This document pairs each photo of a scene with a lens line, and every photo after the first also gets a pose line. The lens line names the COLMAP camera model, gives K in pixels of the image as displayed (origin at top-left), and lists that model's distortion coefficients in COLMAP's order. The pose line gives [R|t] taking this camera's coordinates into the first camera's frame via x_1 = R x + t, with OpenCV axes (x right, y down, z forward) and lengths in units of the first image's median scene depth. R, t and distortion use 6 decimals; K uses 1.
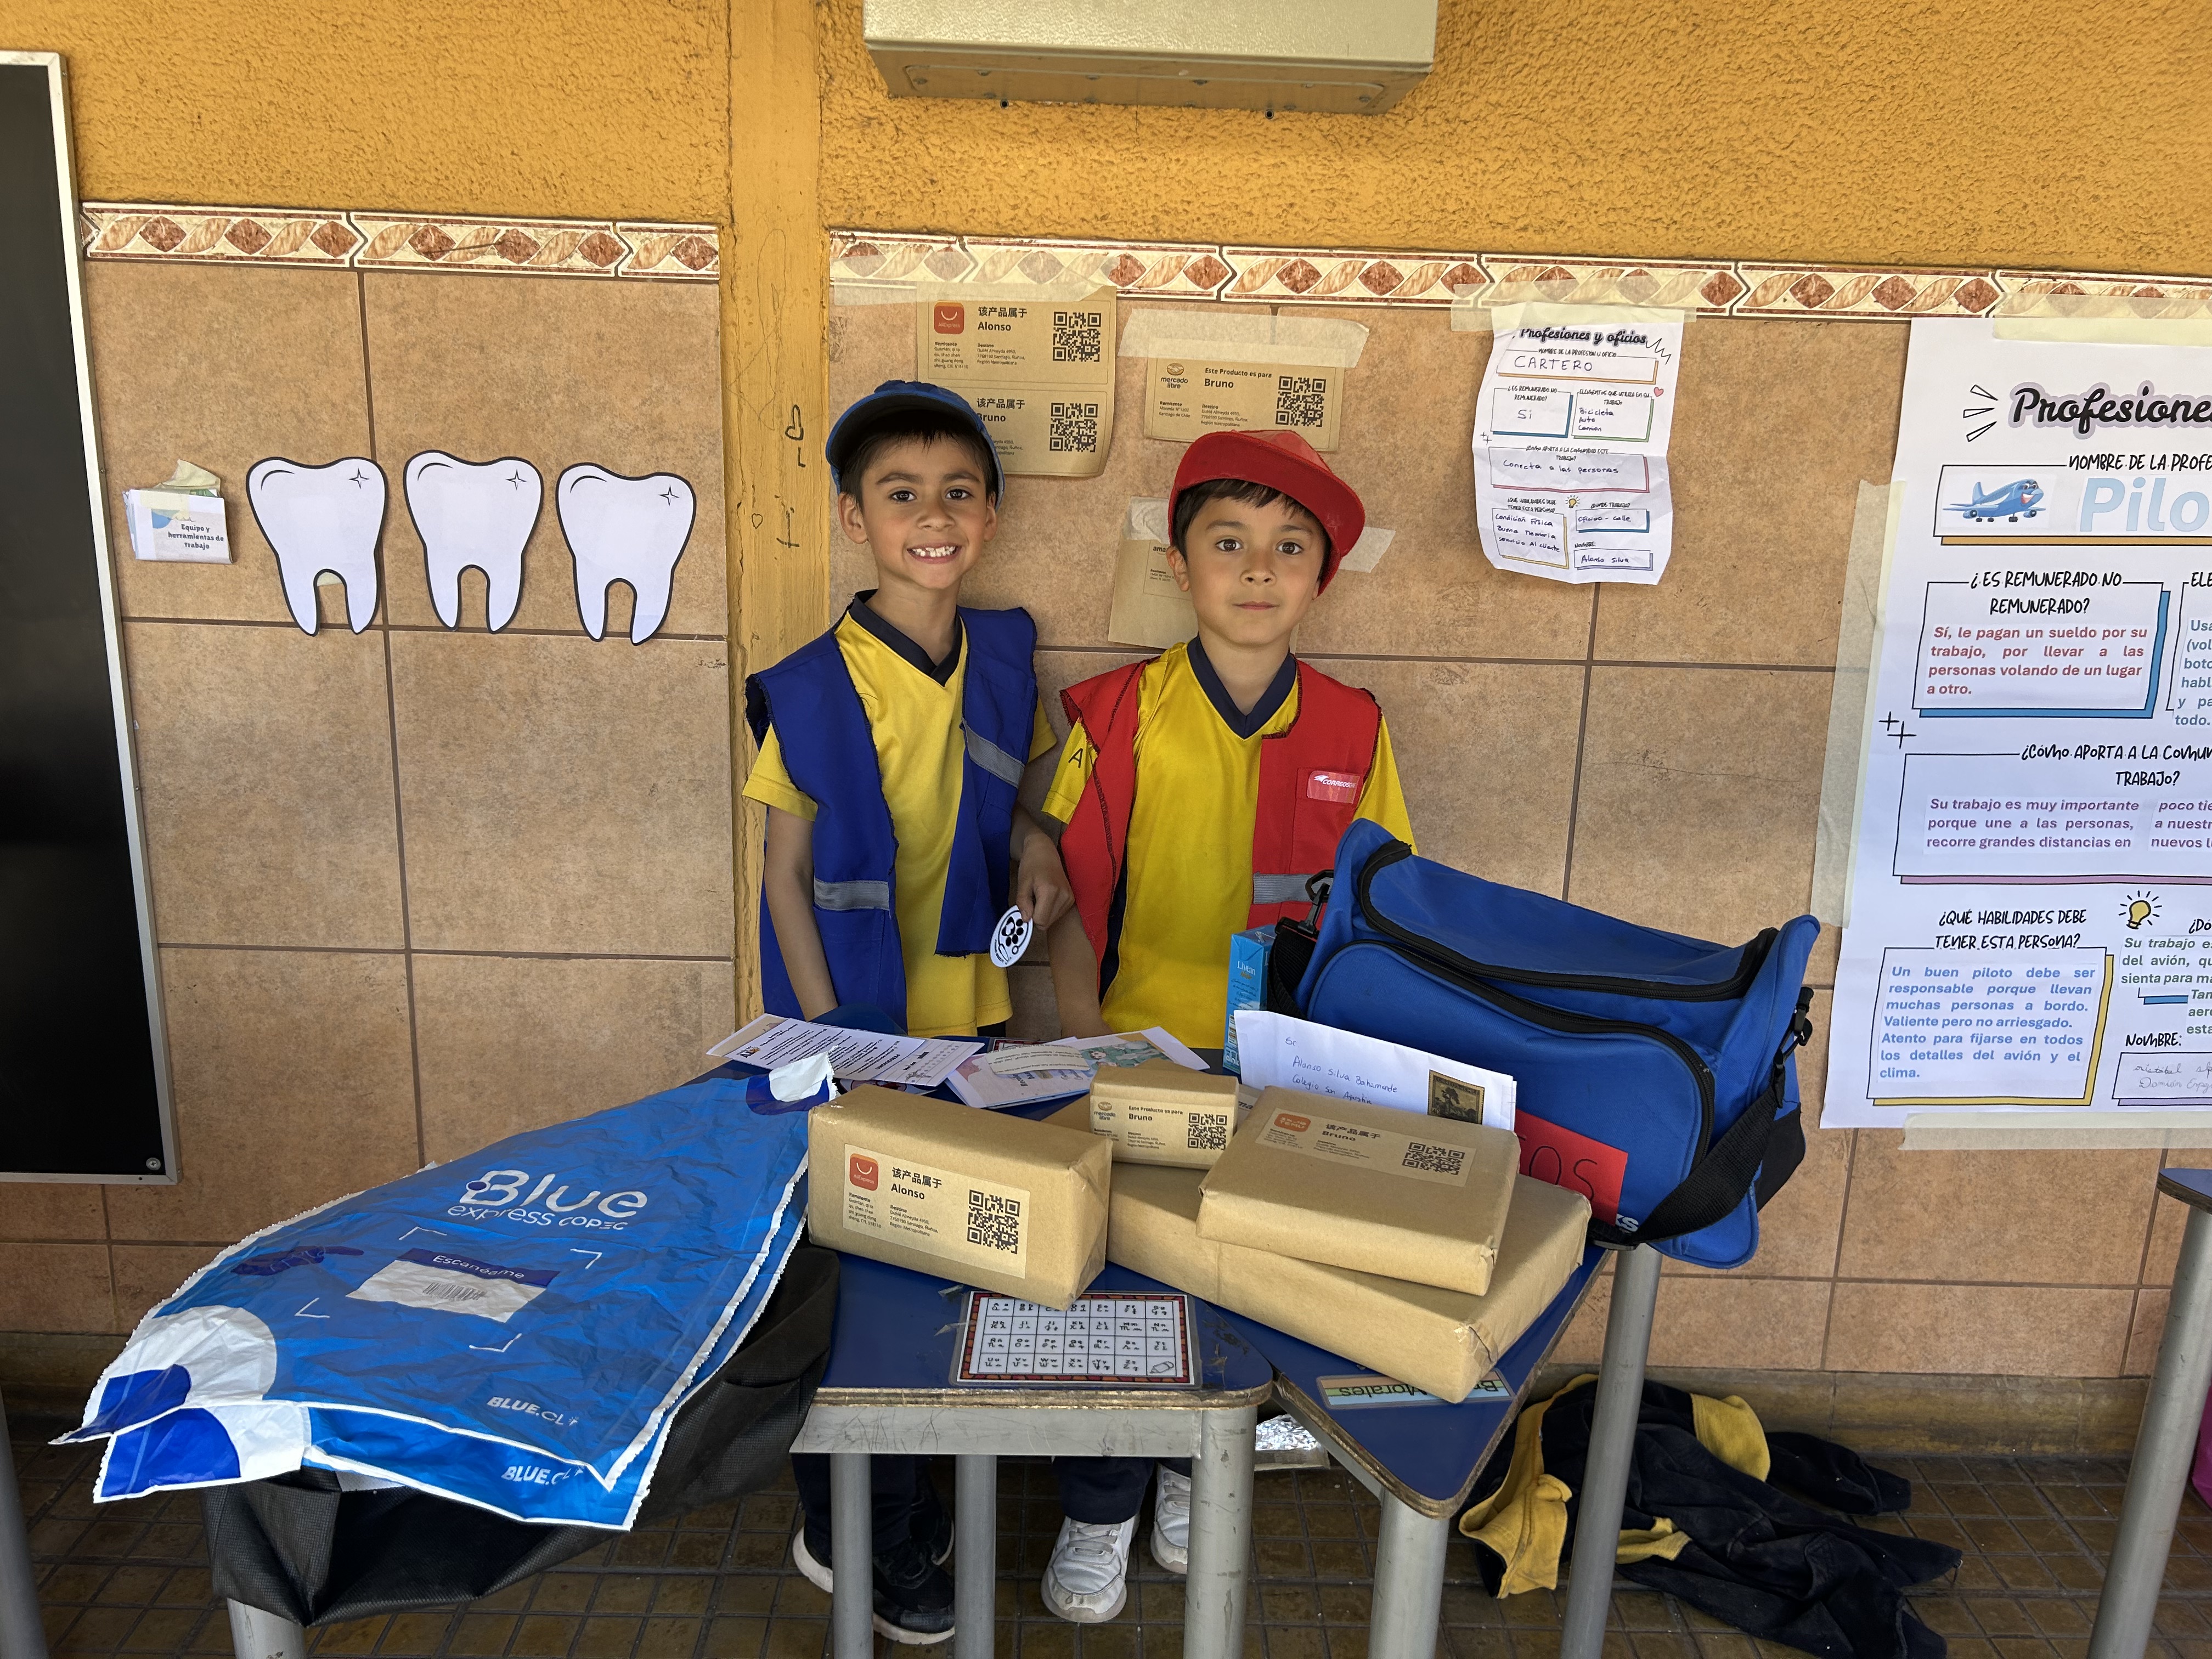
lens RADIAL K [[1743.7, 0, 1112.9], [0, 1743.7, 824.1], [0, 0, 1]] dist [0.057586, -0.070833]
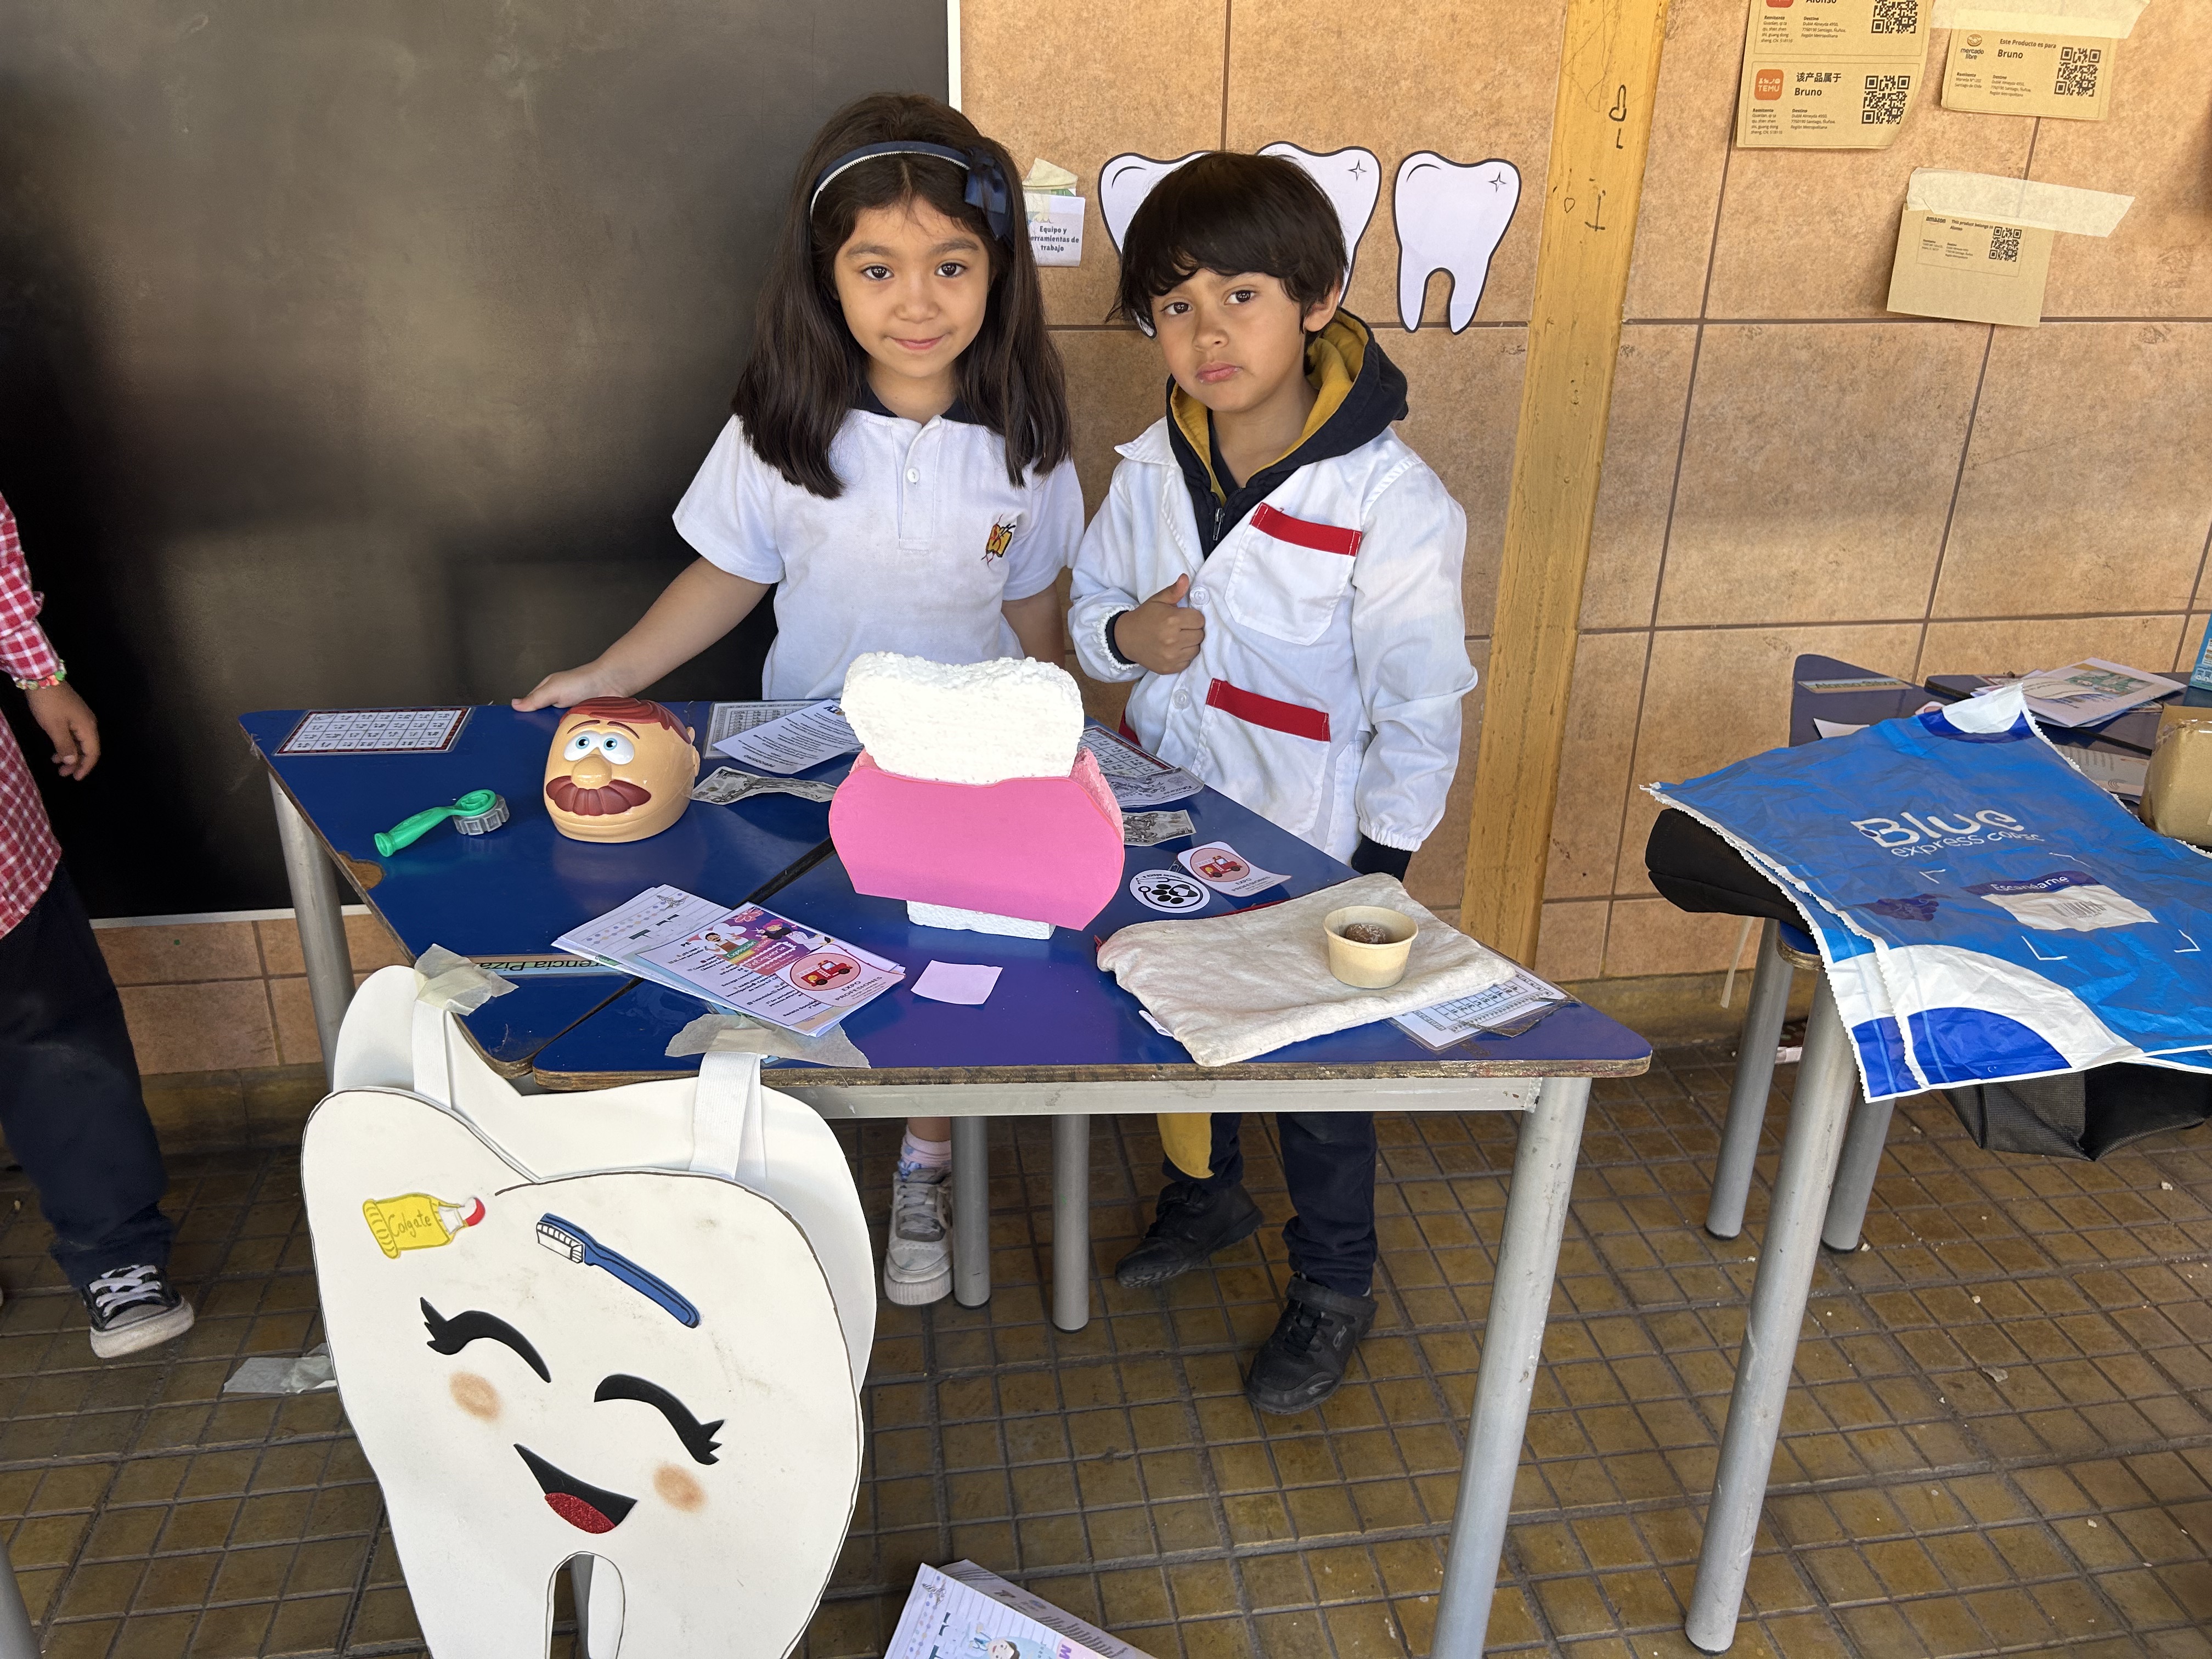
lens RADIAL K [[1743.7, 0, 1096.6], [0, 1743.7, 835.6], [0, 0, 1]] dist [0.057586, -0.070833]
pose [[0.990495, -0.068043, 0.119540, -0.641814], [0.044743, 0.981193, 0.187772, -0.015512], [-0.130068, -0.180638, 0.974911, -0.044452]]
